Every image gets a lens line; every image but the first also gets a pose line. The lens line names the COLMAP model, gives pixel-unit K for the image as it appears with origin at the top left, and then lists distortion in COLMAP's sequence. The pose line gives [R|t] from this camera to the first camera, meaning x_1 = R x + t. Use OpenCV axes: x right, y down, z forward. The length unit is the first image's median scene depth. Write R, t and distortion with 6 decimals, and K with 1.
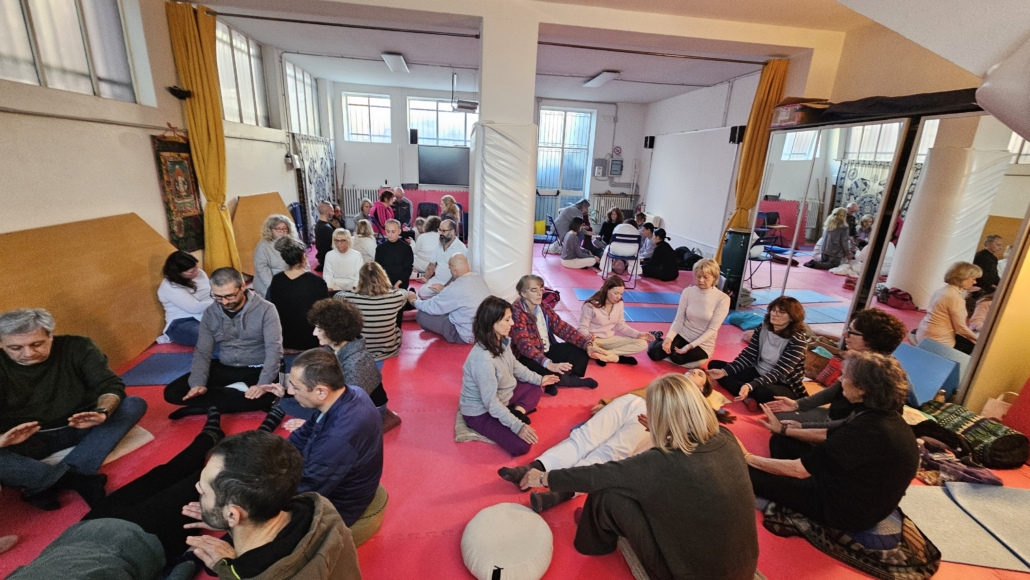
lens RADIAL K [[449.9, 0, 508.1], [0, 449.9, 304.8], [0, 0, 1]] dist [-0.007201, 0.000847]
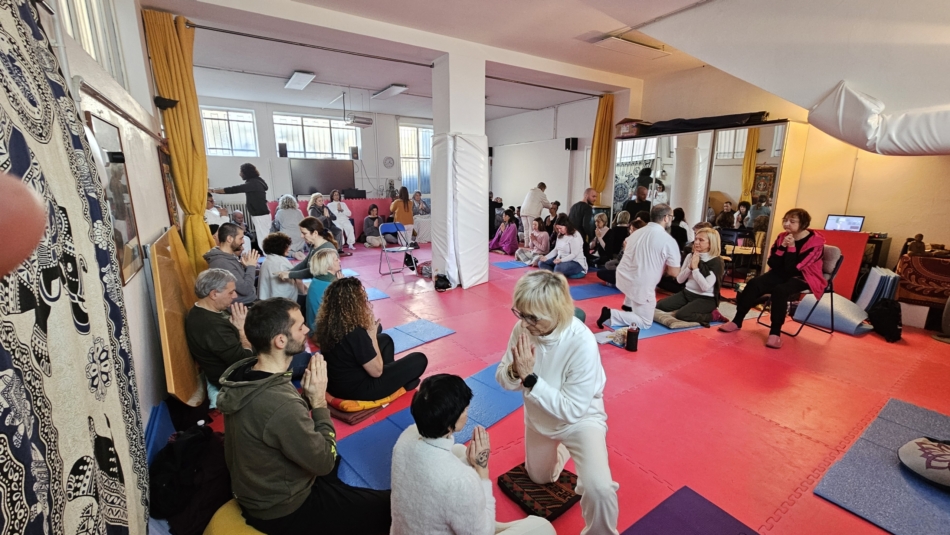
lens RADIAL K [[415.0, 0, 482.0], [0, 415.0, 276.6], [0, 0, 1]] dist [-0.007201, 0.000847]
pose [[0.889743, -0.147322, 0.432034, -0.379315], [0.174898, 0.984280, -0.024555, 0.017890], [-0.421625, 0.097410, 0.901523, -0.021960]]
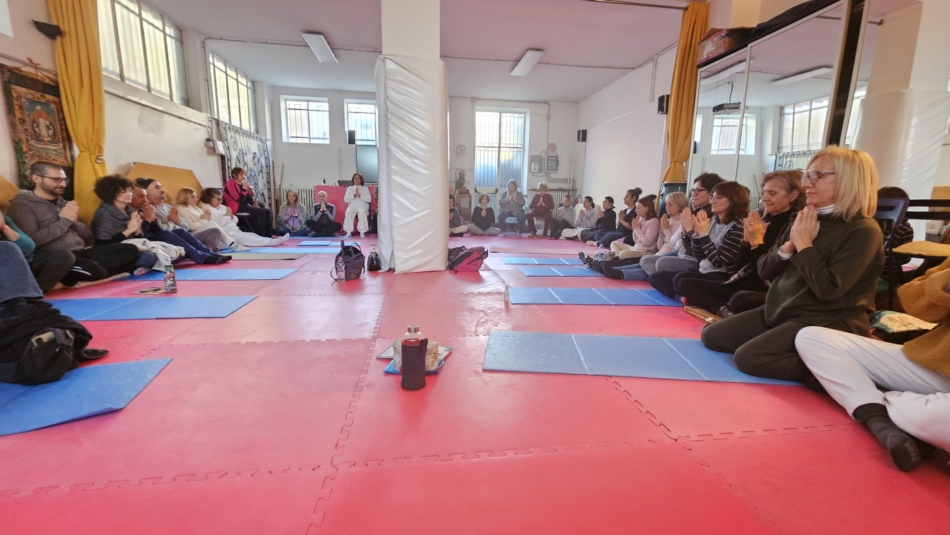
lens RADIAL K [[415.0, 0, 474.3], [0, 415.0, 281.8], [0, 0, 1]] dist [-0.007201, 0.000847]
pose [[0.999534, -0.029673, 0.007094, 0.076523], [0.030318, 0.992045, -0.122181, 0.110551], [-0.003412, 0.122339, 0.992483, 0.152757]]
